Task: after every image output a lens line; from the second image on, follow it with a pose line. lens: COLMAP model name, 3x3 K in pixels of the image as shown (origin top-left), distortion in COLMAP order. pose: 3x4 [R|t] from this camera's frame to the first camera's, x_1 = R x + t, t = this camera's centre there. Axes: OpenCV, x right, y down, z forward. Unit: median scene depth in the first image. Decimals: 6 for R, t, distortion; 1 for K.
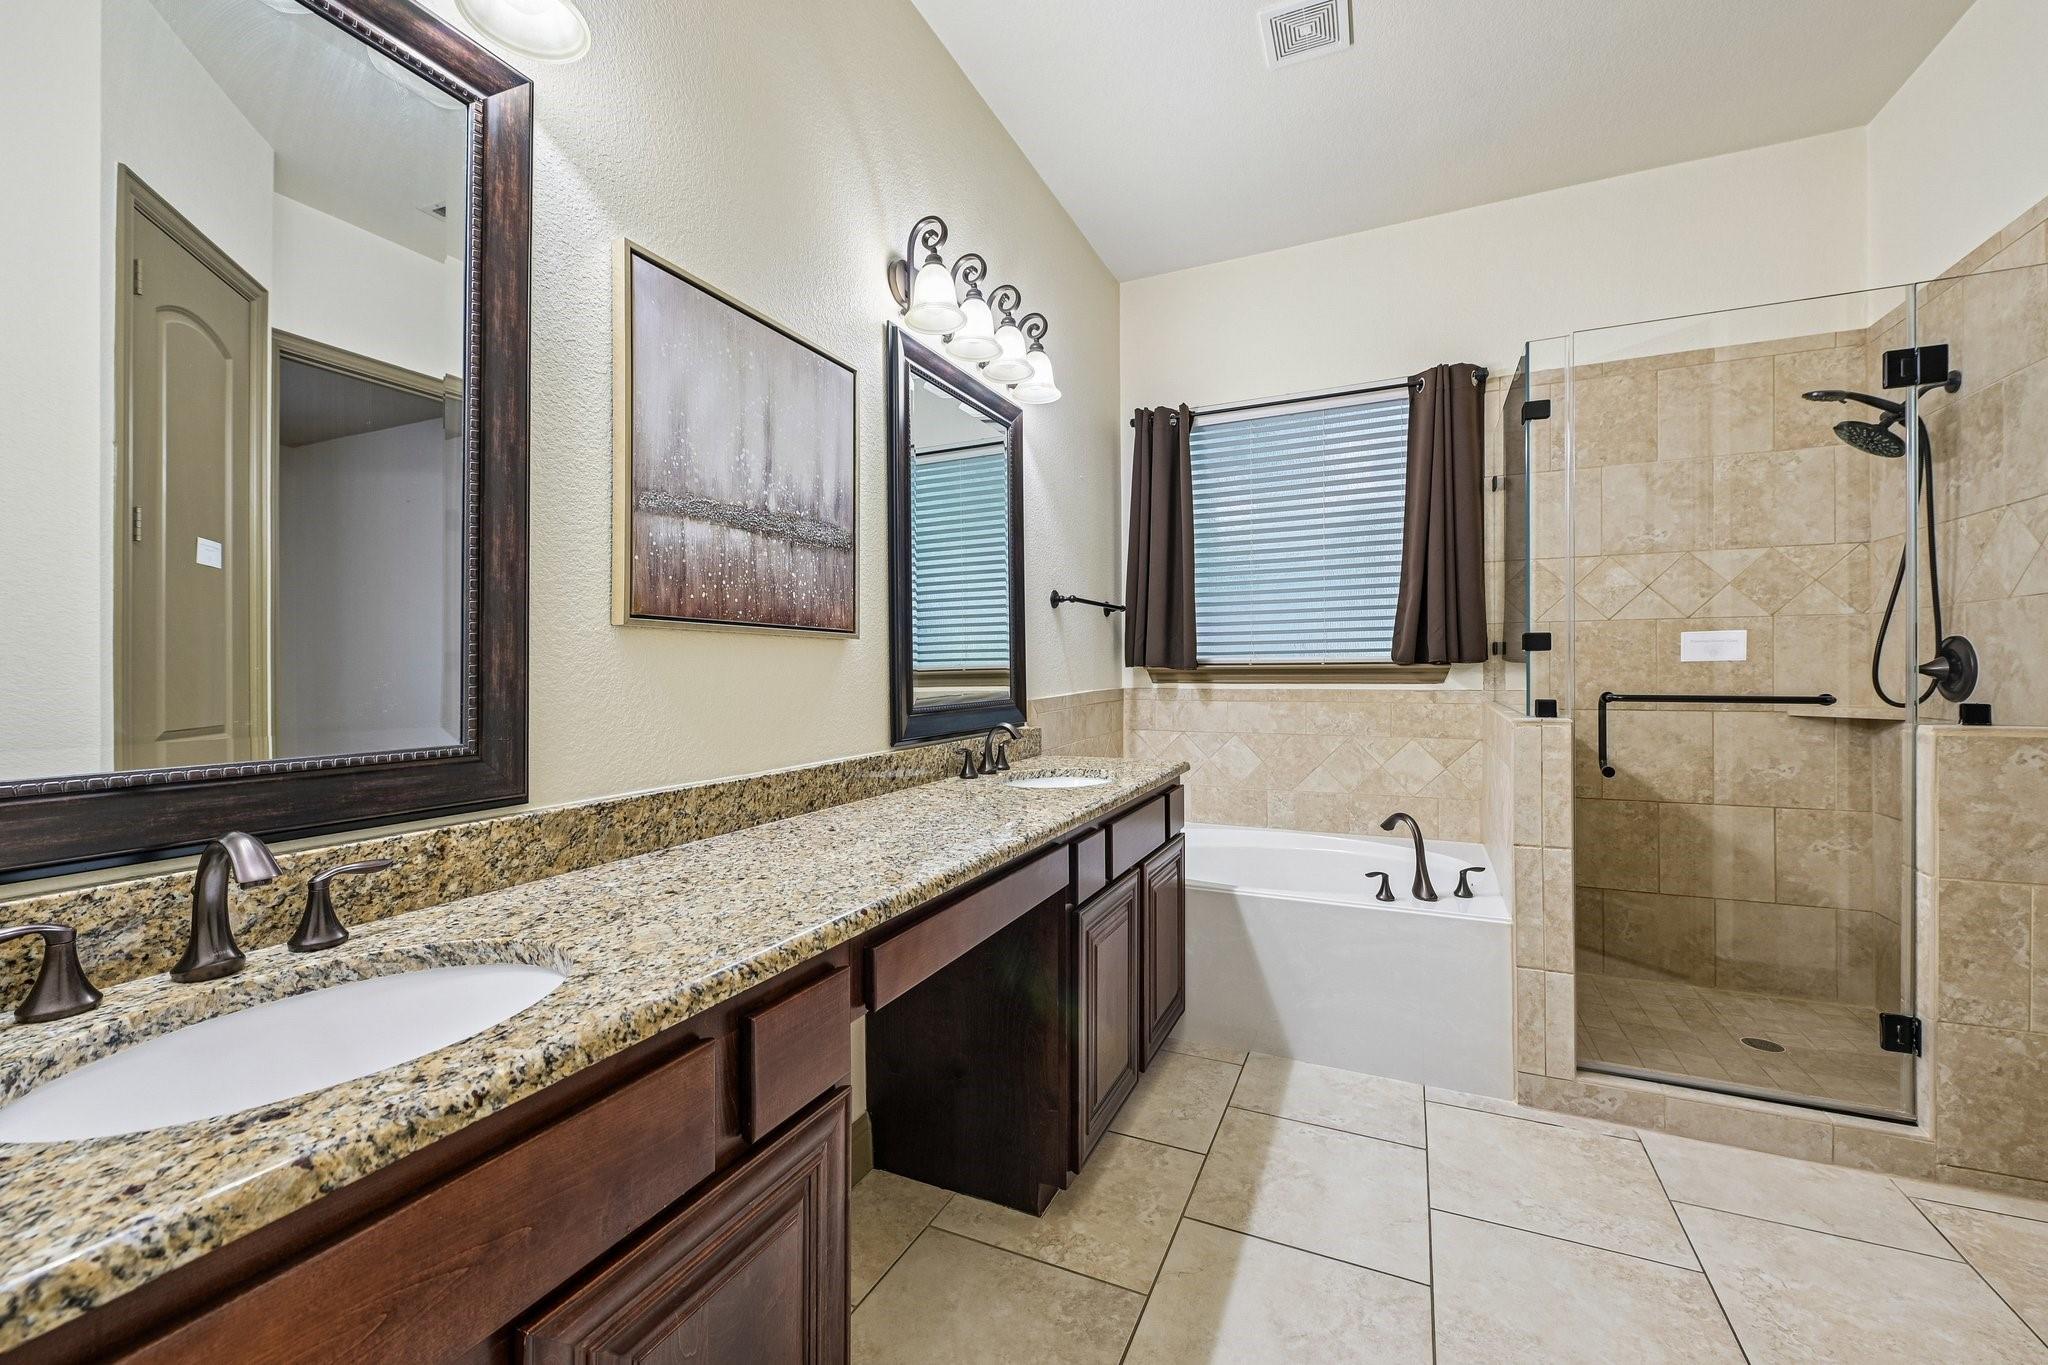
lens RADIAL K [[812.4, 0, 1020.0], [0, 812.4, 662.7], [0, 0, 1]] dist [-0.001988, -0.000652]
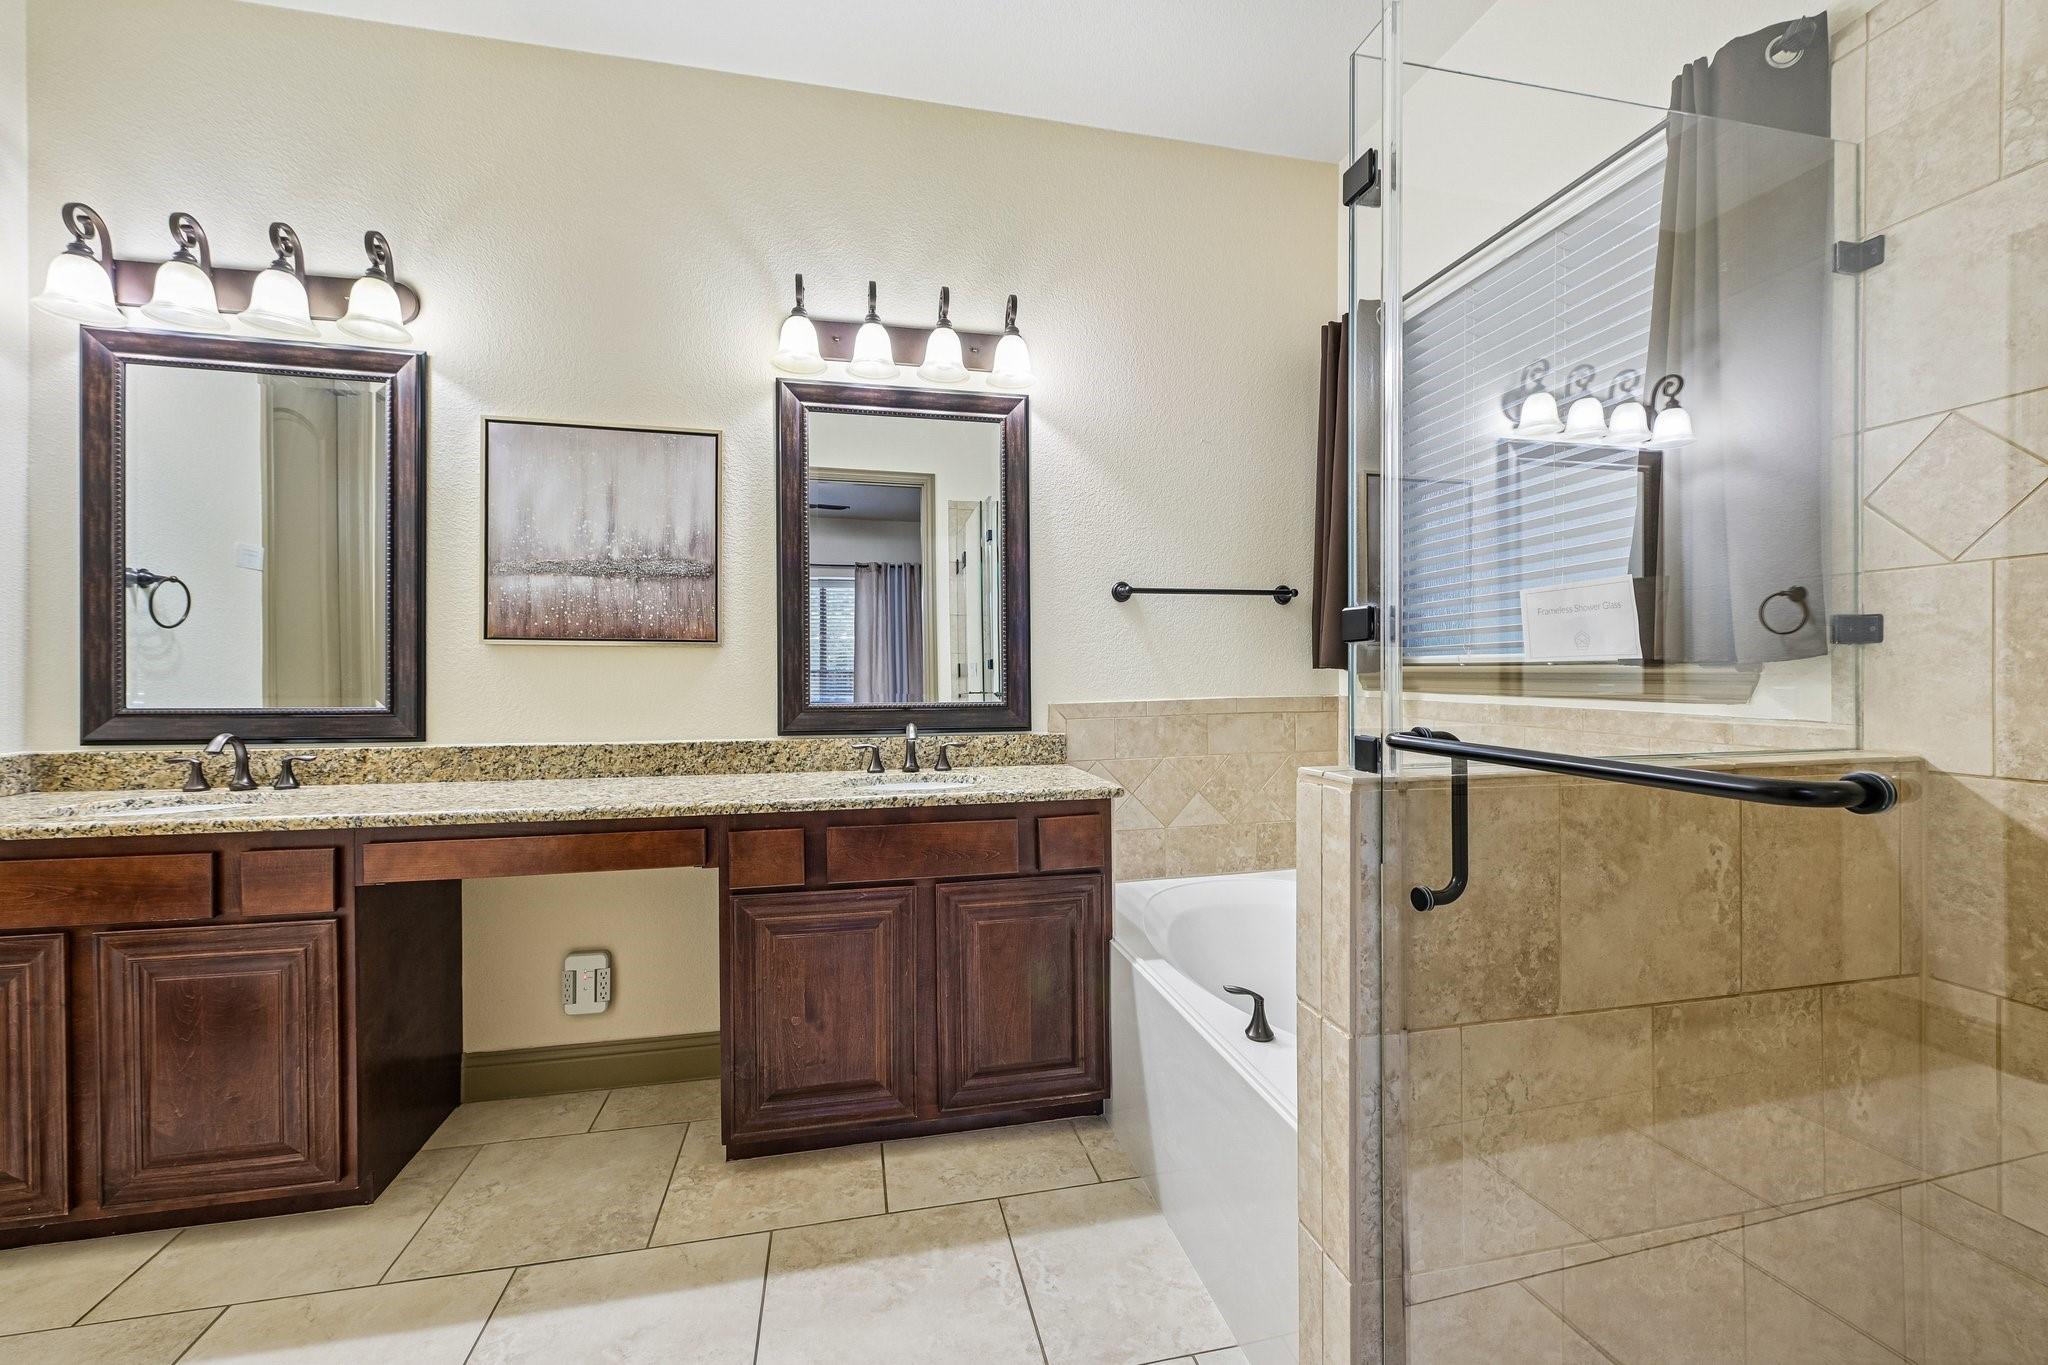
lens RADIAL K [[803.0, 0, 1024.2], [0, 803.0, 667.2], [0, 0, 1]] dist [-0.006807, -0.000089]
pose [[0.612643, 0.000915, -0.790359, 1.256567], [0.004120, 0.999982, 0.004351, -0.000538], [0.790349, -0.005922, 0.612629, 0.714675]]
